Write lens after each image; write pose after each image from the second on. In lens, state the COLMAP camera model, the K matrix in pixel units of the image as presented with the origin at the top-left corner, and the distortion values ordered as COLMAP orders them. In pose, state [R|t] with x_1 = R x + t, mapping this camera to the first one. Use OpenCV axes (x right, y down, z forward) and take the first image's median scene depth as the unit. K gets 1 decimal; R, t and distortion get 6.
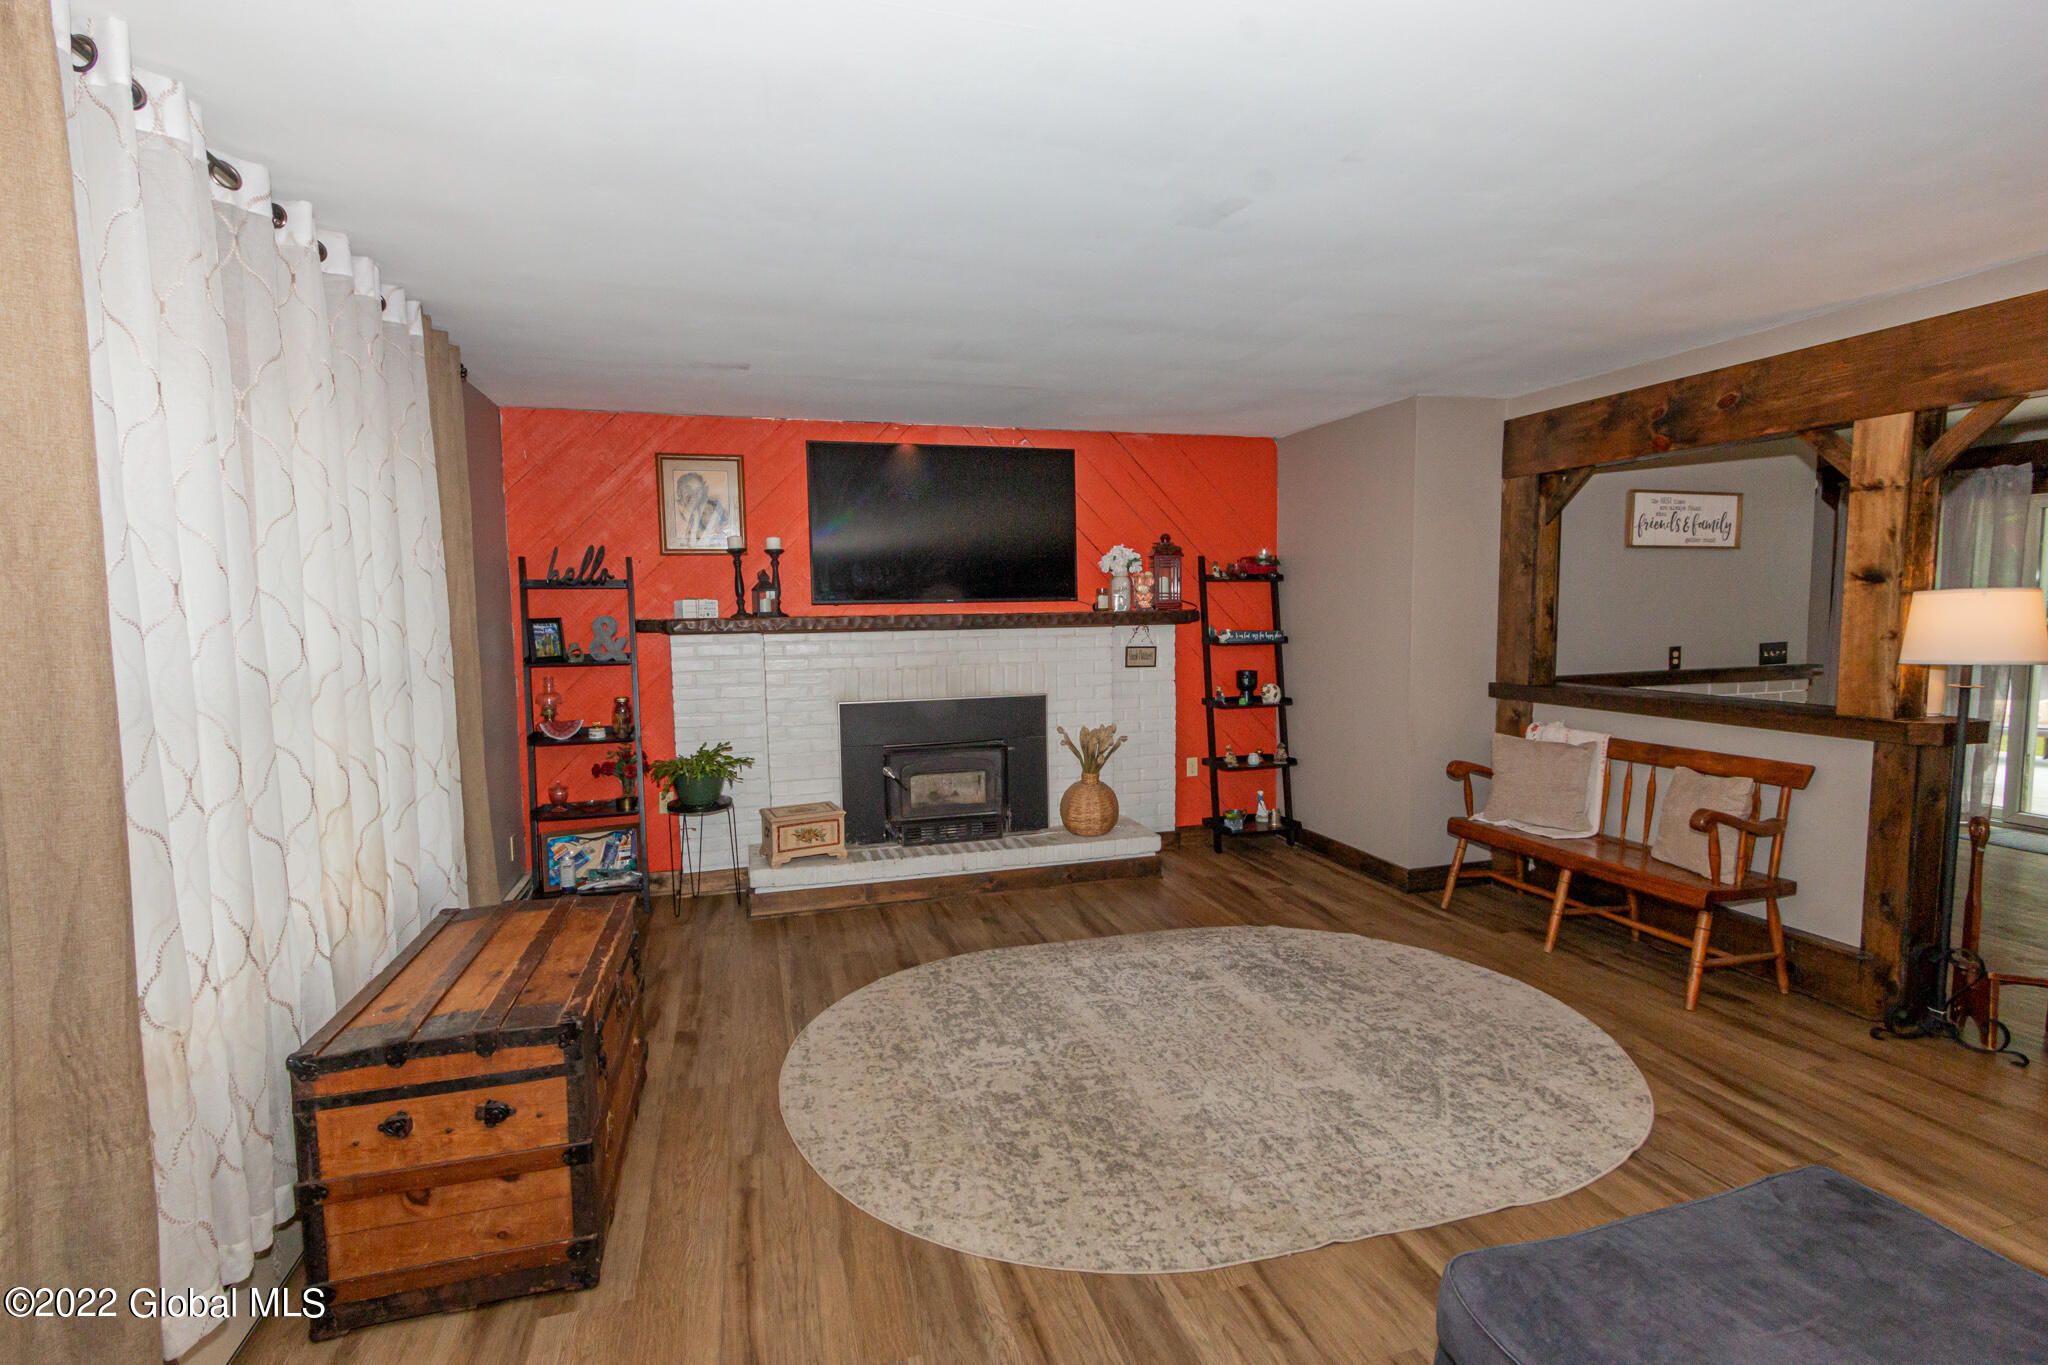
lens RADIAL K [[908.0, 0, 1006.8], [0, 908.0, 686.0], [0, 0, 1]] dist [0.002806, 0.000158]
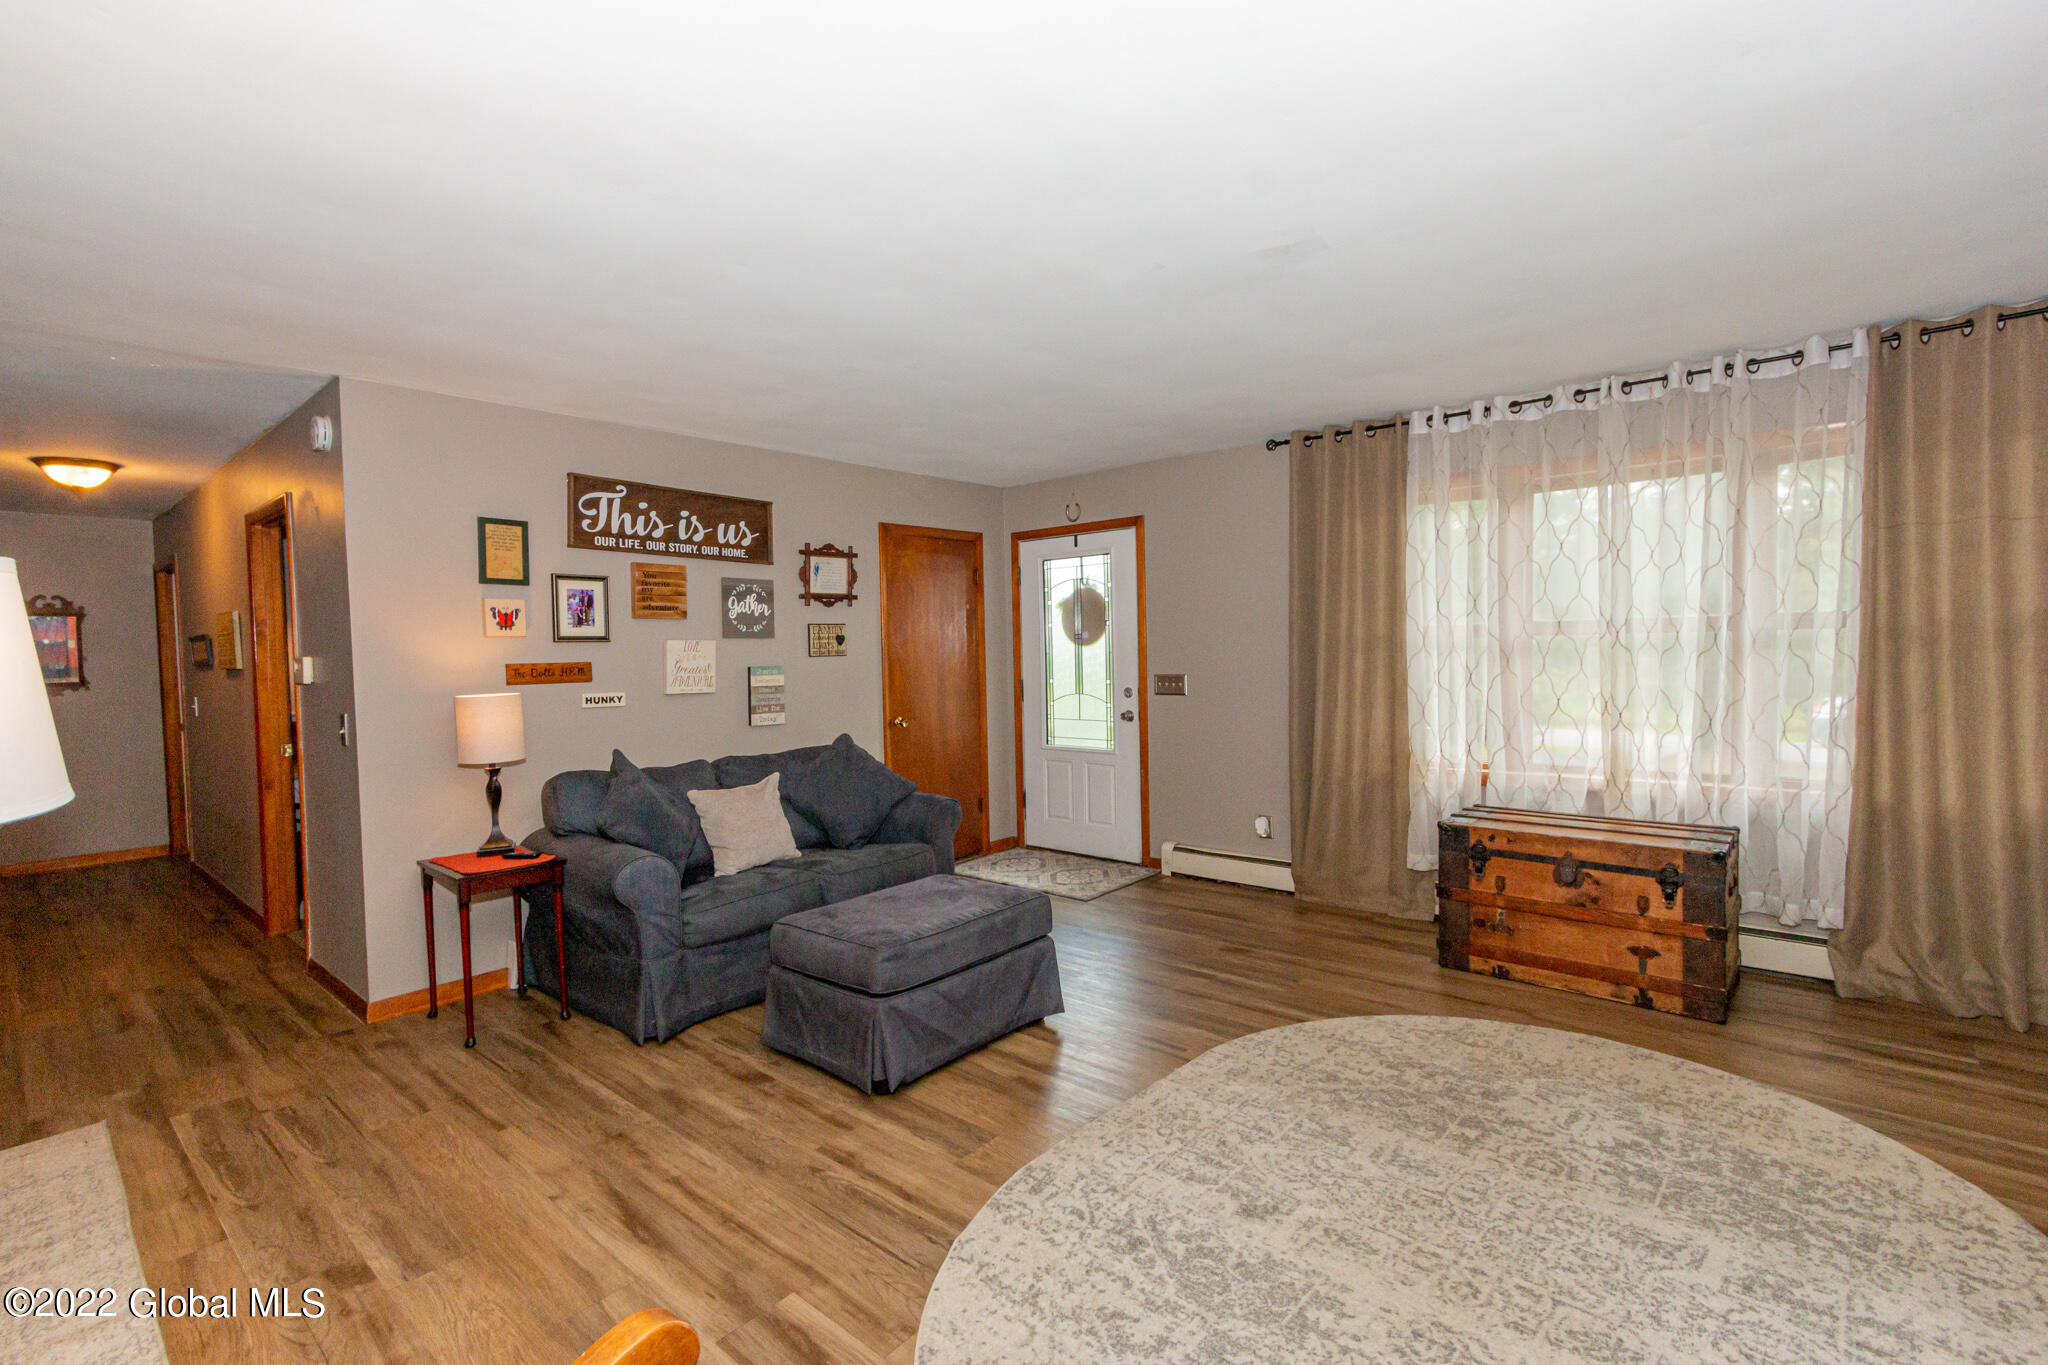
lens RADIAL K [[935.8, 0, 1017.2], [0, 935.8, 678.6], [0, 0, 1]] dist [0.001244, 0.000179]
pose [[-0.832114, 0.054041, -0.551965, 0.578786], [-0.011303, 0.993382, 0.114300, -0.064532], [0.554489, 0.101349, -0.825997, 0.900949]]
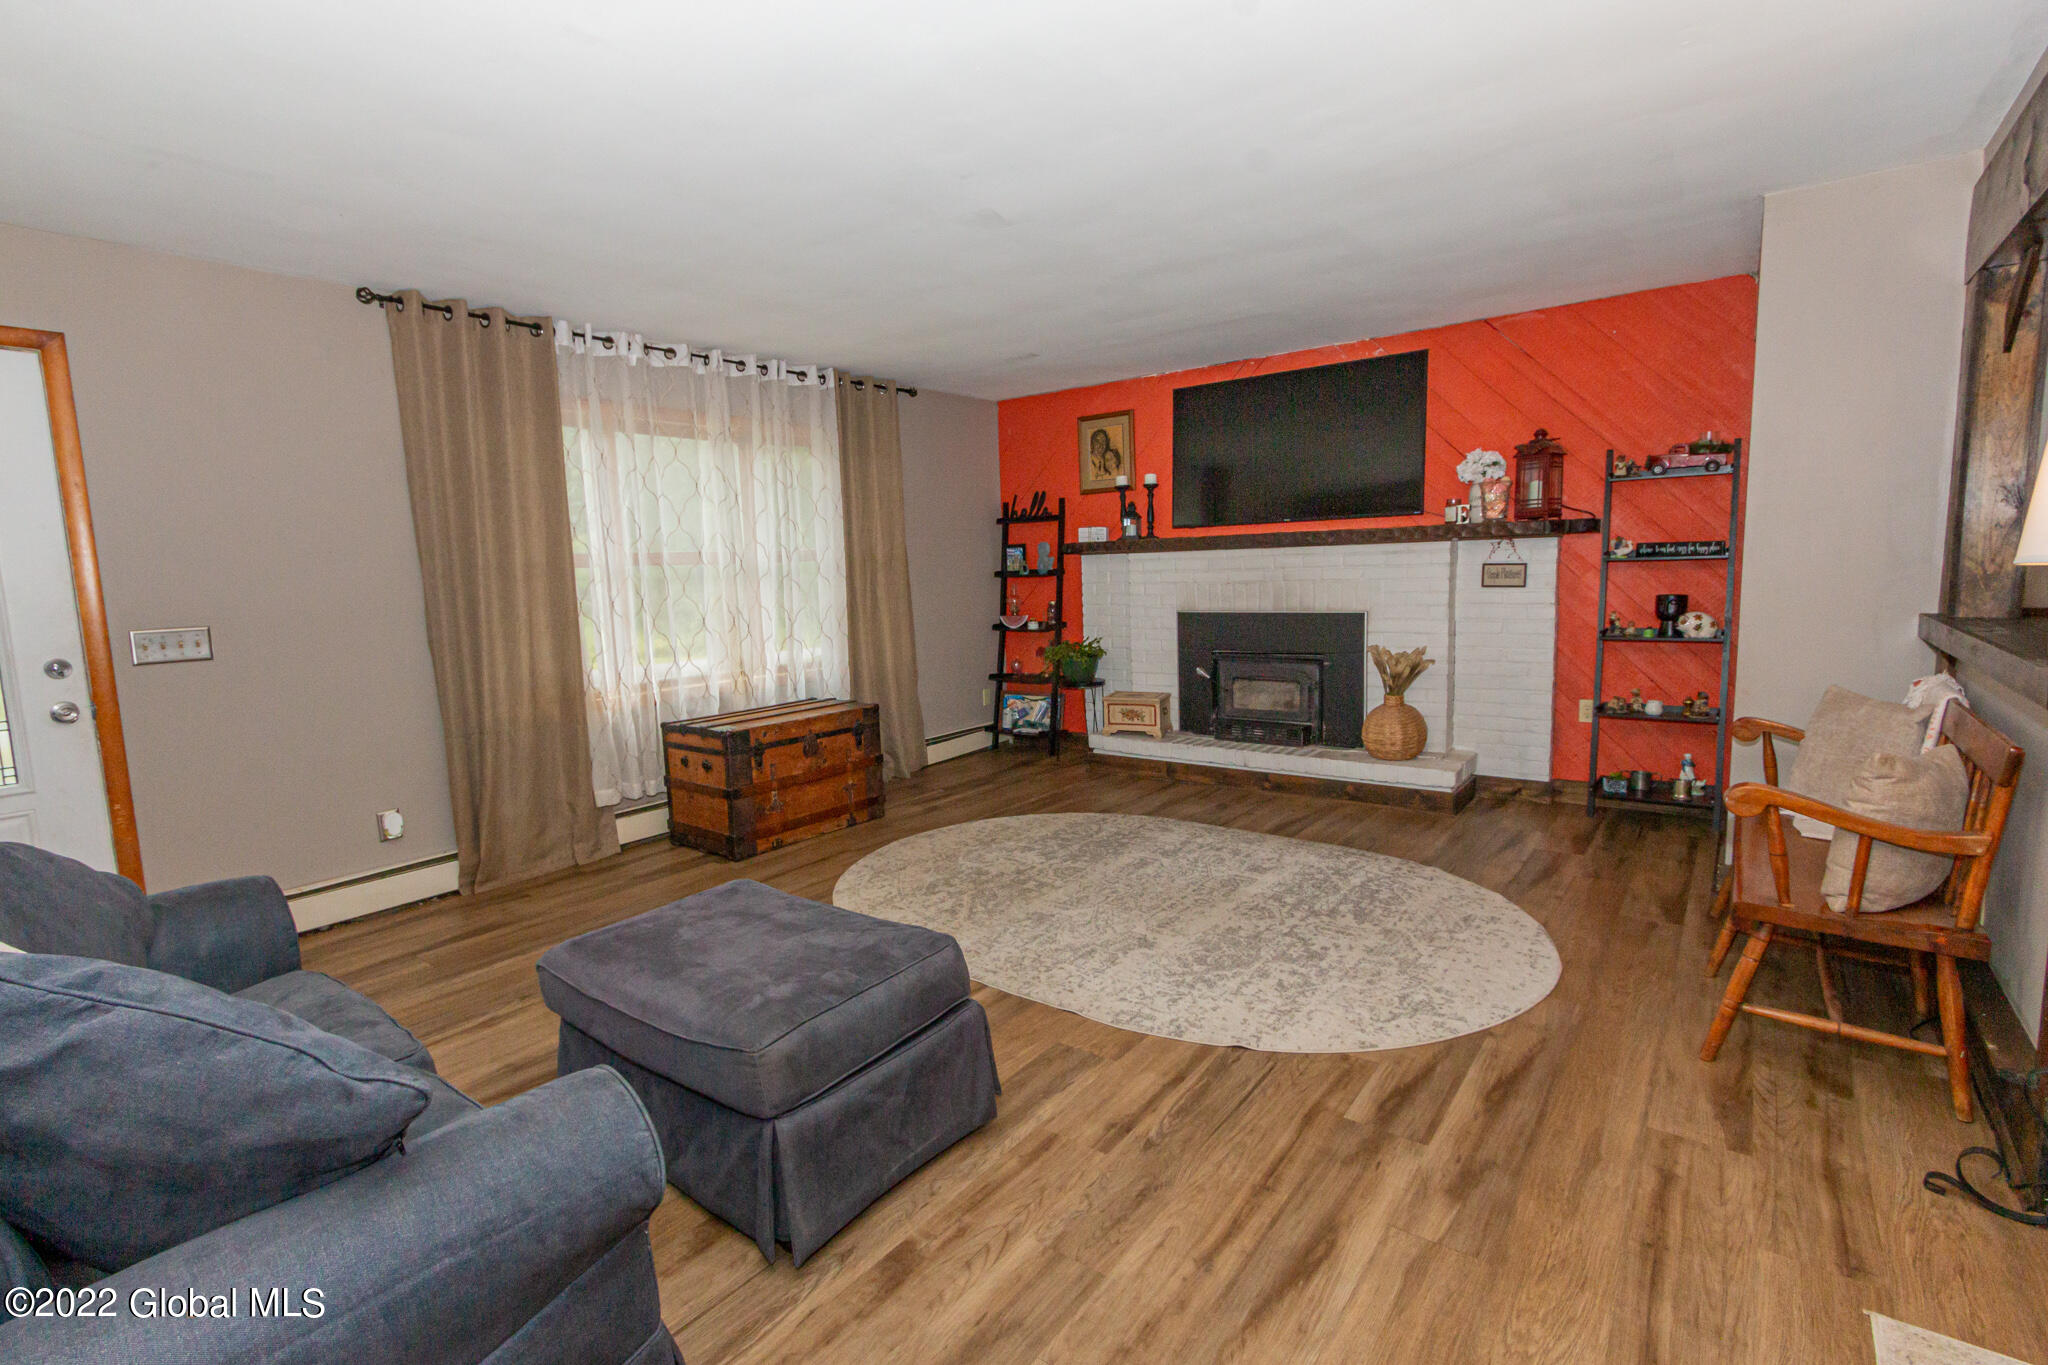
lens RADIAL K [[935.8, 0, 1017.2], [0, 935.8, 678.6], [0, 0, 1]] dist [0.001244, 0.000179]
pose [[0.605188, 0.091507, -0.790806, 0.695731], [-0.044747, 0.995711, 0.080974, 0.017734], [0.794824, -0.013618, 0.606688, 0.094488]]
